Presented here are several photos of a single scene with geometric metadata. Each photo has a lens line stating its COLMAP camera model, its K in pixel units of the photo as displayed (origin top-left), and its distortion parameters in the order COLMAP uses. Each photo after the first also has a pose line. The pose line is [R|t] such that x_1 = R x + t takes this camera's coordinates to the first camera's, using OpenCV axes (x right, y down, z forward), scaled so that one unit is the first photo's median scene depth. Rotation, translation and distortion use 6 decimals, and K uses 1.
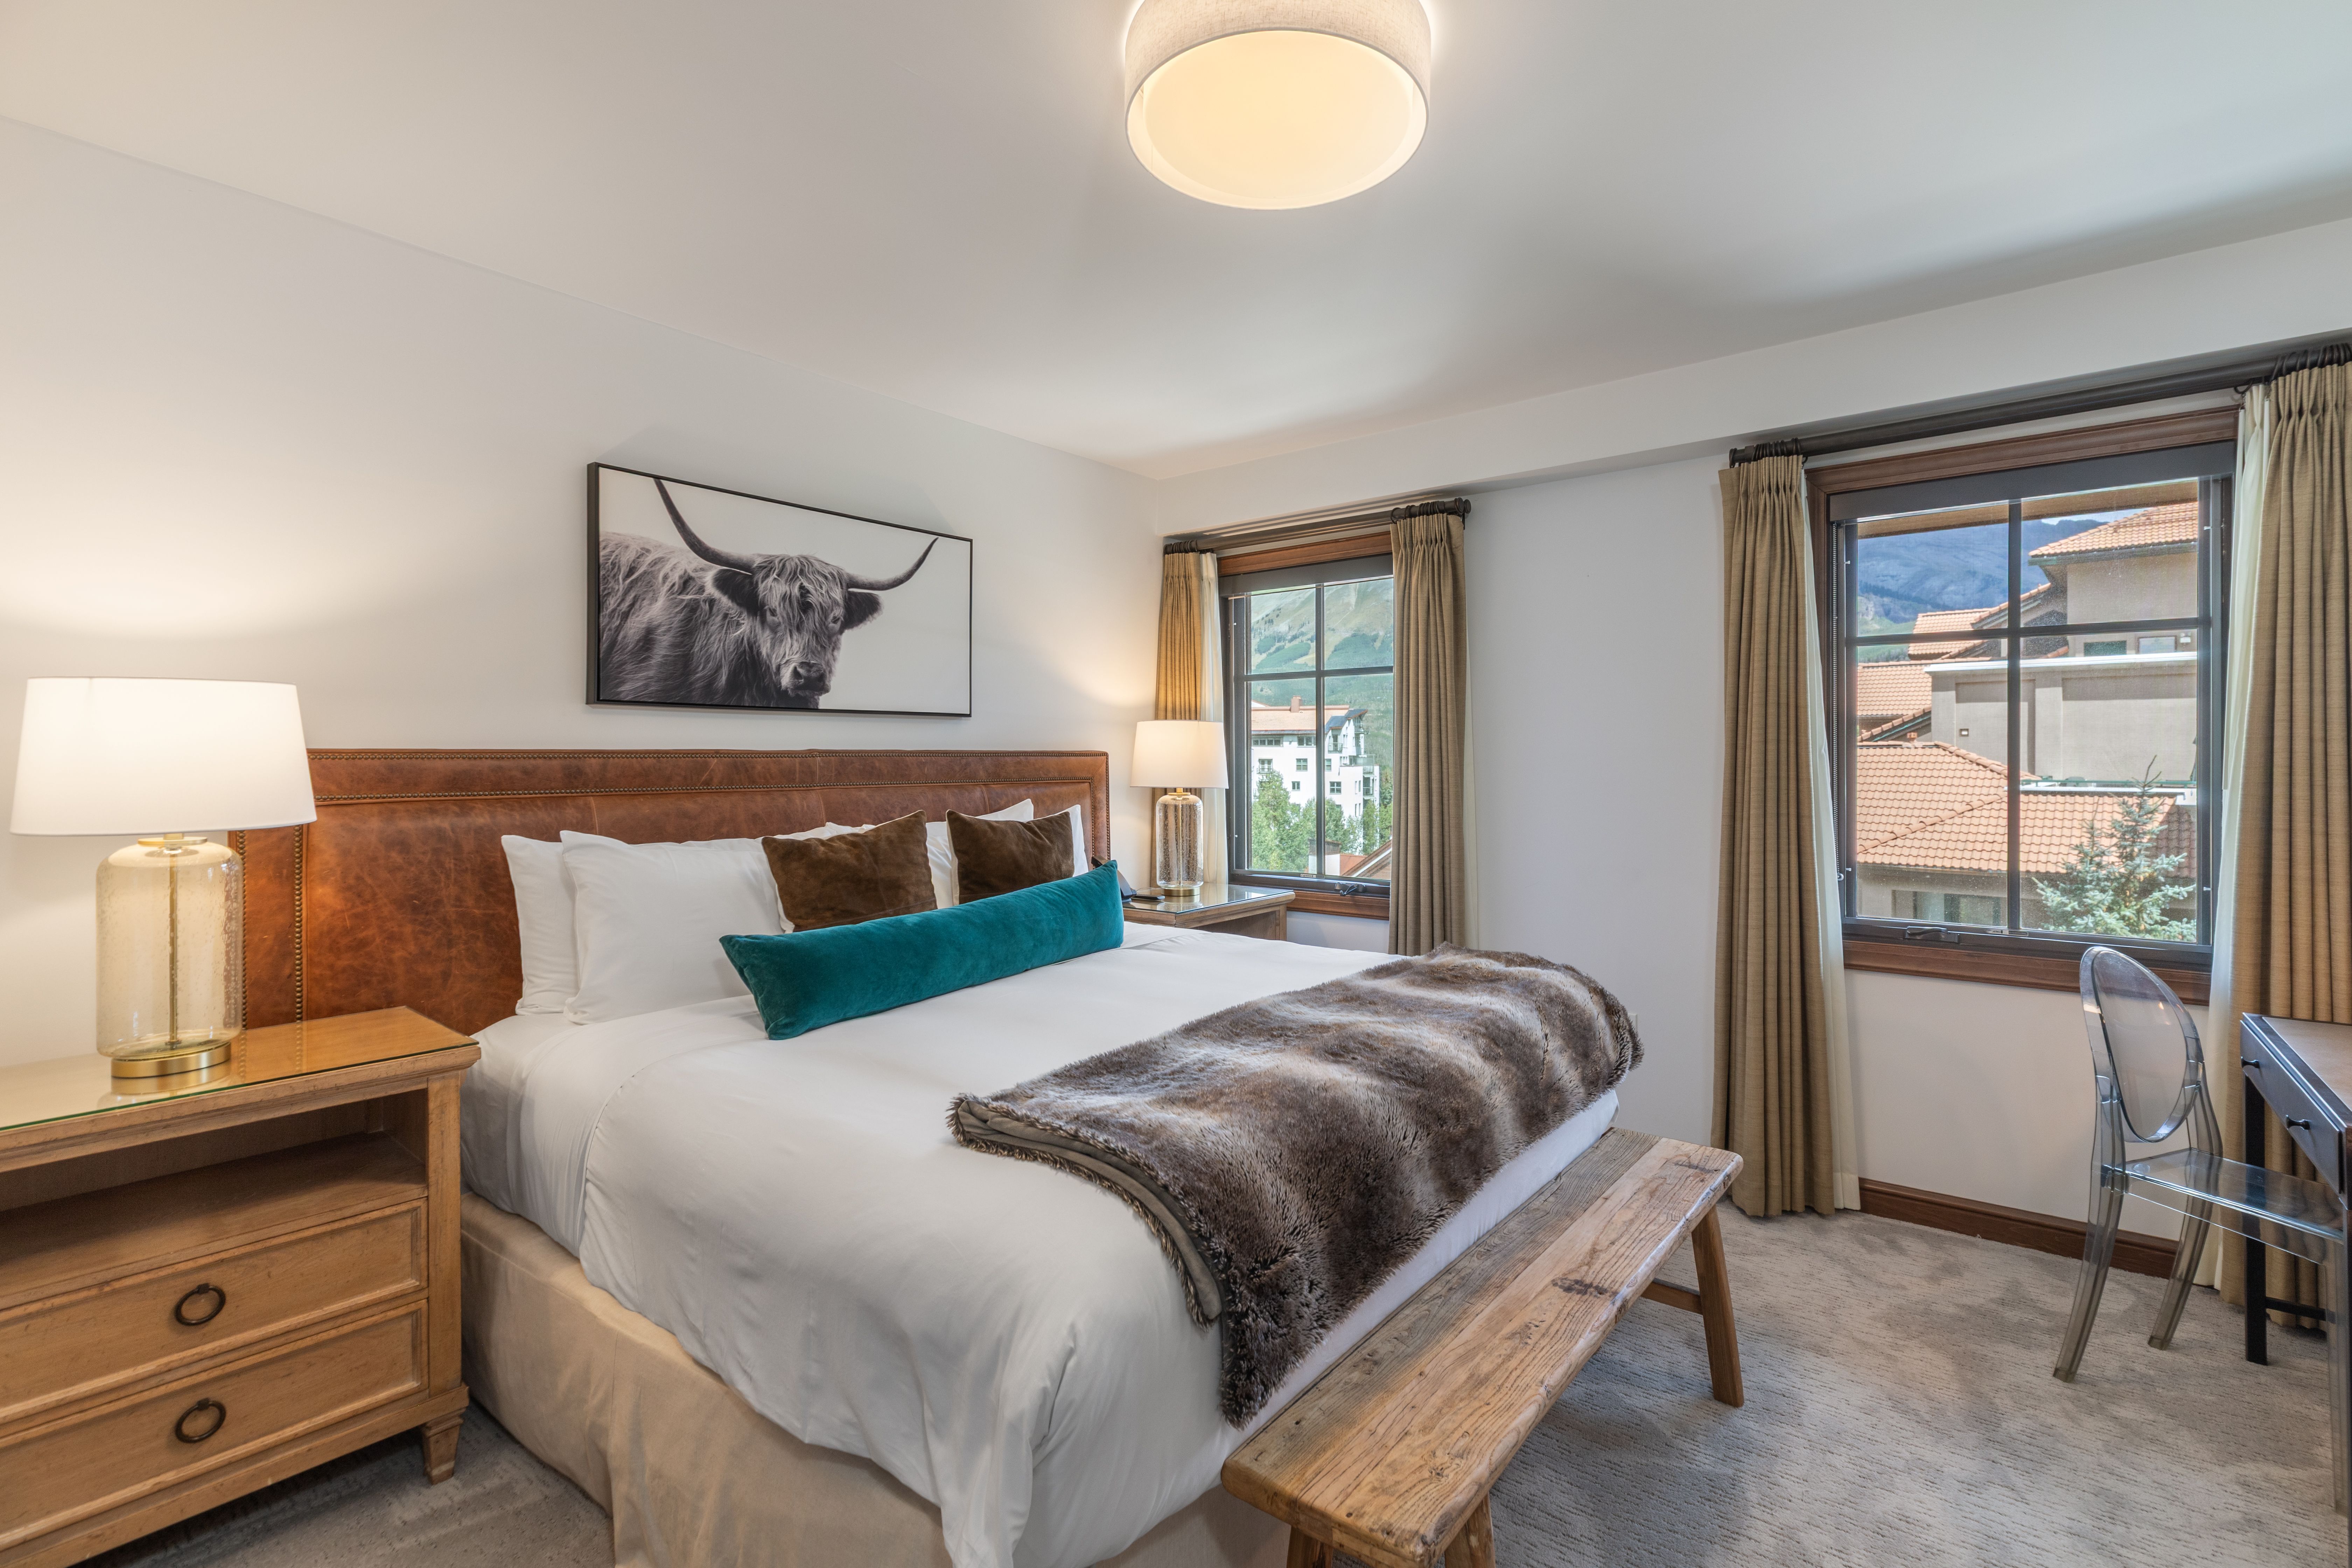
lens RADIAL K [[1077.2, 0, 1192.4], [0, 1077.2, 746.1], [0, 0, 1]] dist [0.004747, -0.001859]
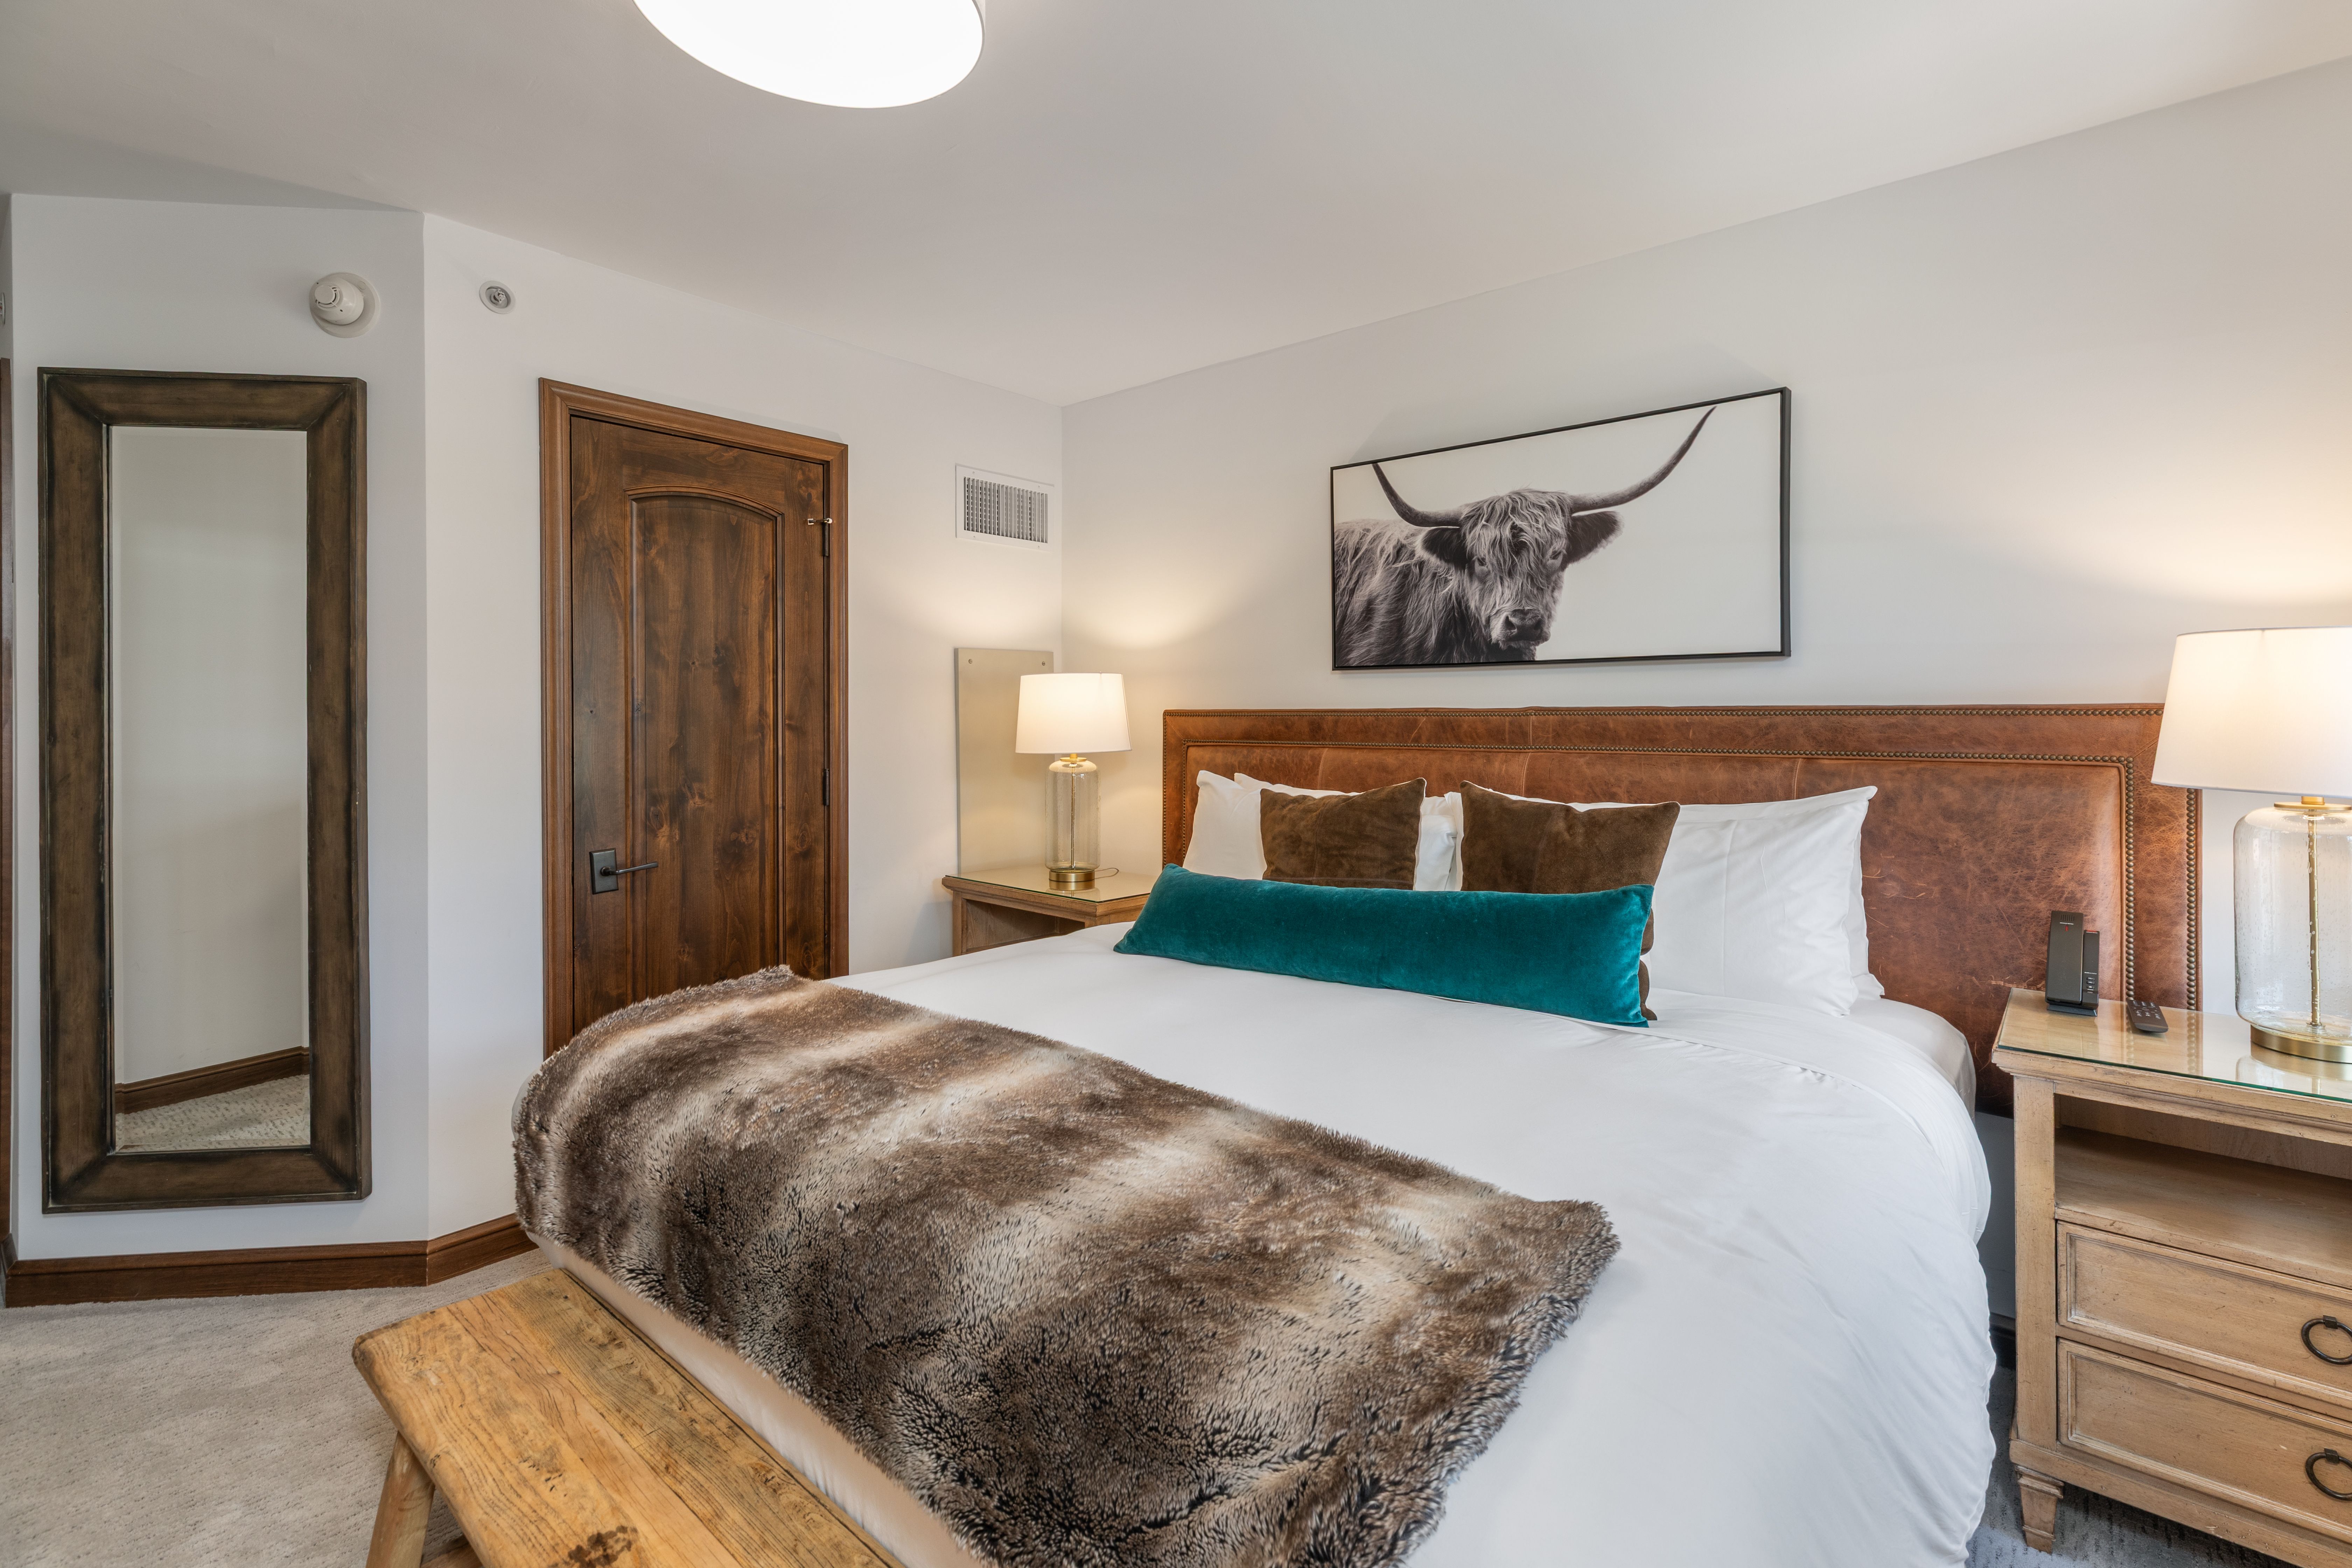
lens RADIAL K [[1077.2, 0, 1207.7], [0, 1077.2, 711.2], [0, 0, 1]] dist [0.004747, -0.001859]
pose [[-0.037008, -0.004483, -0.999305, 0.586003], [0.008081, 0.999956, -0.004785, 0.009477], [0.999282, -0.008253, -0.036970, 0.831243]]
